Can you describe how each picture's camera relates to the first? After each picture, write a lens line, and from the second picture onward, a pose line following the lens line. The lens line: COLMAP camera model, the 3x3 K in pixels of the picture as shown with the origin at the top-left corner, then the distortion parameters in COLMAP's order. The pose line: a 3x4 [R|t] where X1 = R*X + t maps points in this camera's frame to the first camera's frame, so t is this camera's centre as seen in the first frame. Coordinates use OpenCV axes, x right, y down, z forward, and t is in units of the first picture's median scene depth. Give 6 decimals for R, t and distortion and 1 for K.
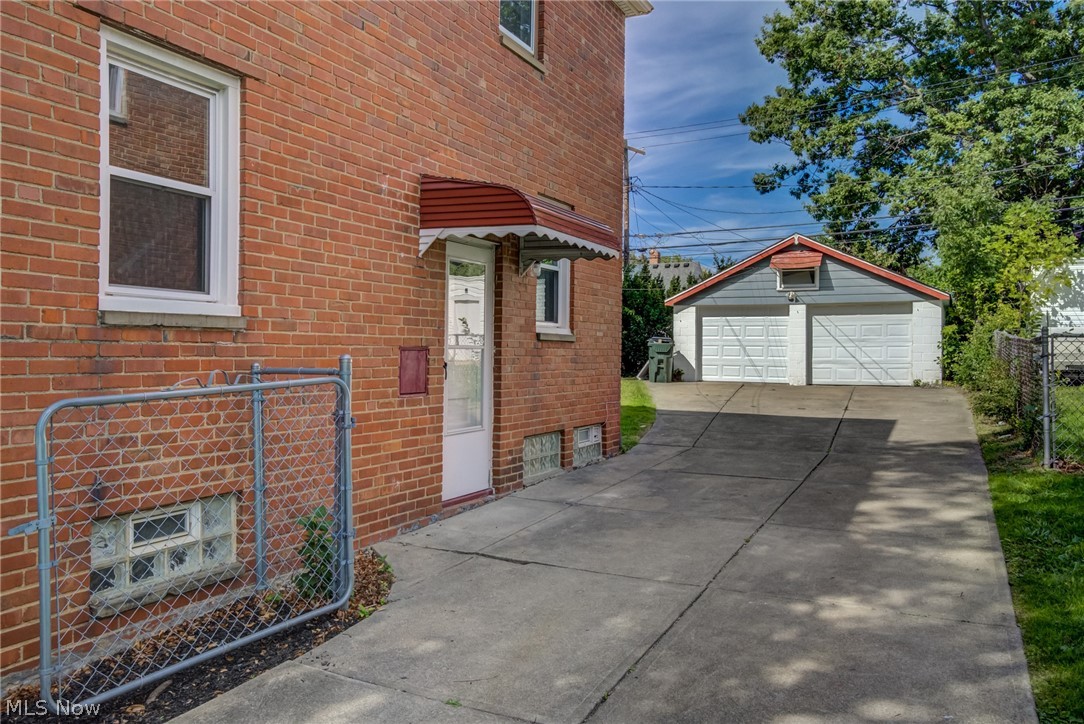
lens RADIAL K [[817.4, 0, 534.4], [0, 817.4, 356.4], [0, 0, 1]] dist [0.053722, -0.020058]
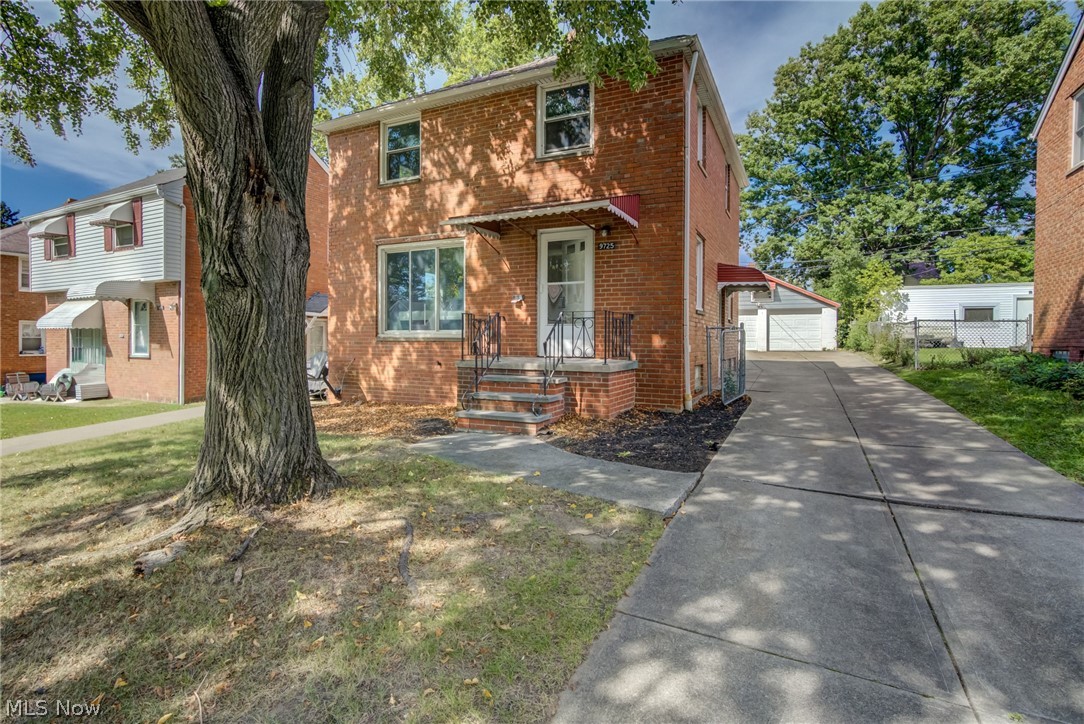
lens RADIAL K [[547.0, 0, 540.9], [0, 547.0, 347.3], [0, 0, 1]] dist [-0.035425, 0.001009]
pose [[0.999799, -0.003835, 0.019670, -0.213648], [0.003758, 0.999985, 0.003919, 0.018077], [-0.019684, -0.003844, 0.999799, -0.246962]]
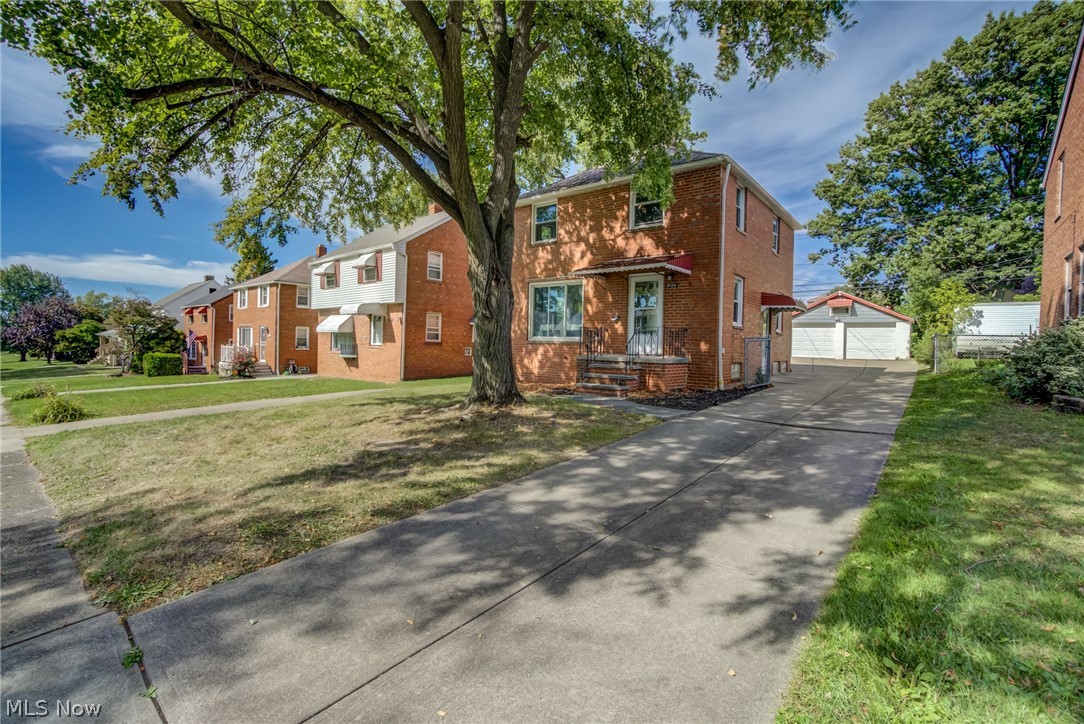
lens RADIAL K [[488.7, 0, 546.4], [0, 488.7, 353.4], [0, 0, 1]] dist [-0.025454, 0.008550]
pose [[0.979731, 0.017717, -0.199532, -0.187528], [-0.016577, 0.999835, 0.007382, 0.022312], [0.199630, -0.003925, 0.979864, -0.426660]]
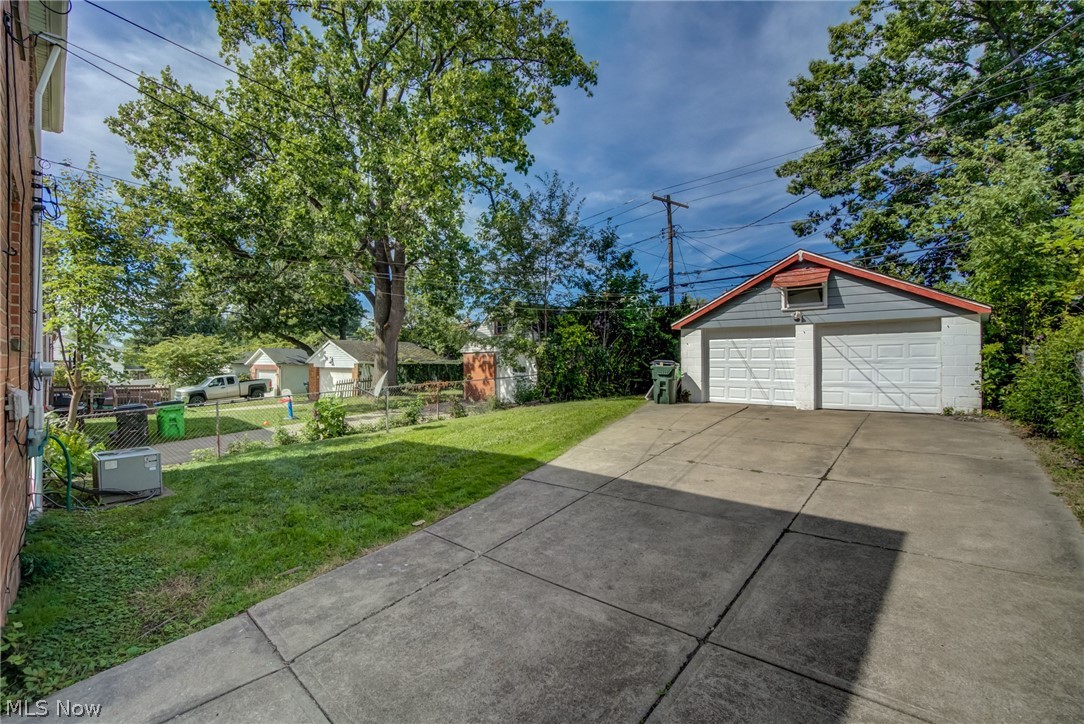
lens RADIAL K [[488.7, 0, 544.7], [0, 488.7, 365.2], [0, 0, 1]] dist [-0.025454, 0.008550]
pose [[0.966244, -0.009373, -0.257456, 0.170626], [0.008820, 0.999956, -0.003300, -0.016511], [0.257476, 0.000917, 0.966284, 0.371830]]
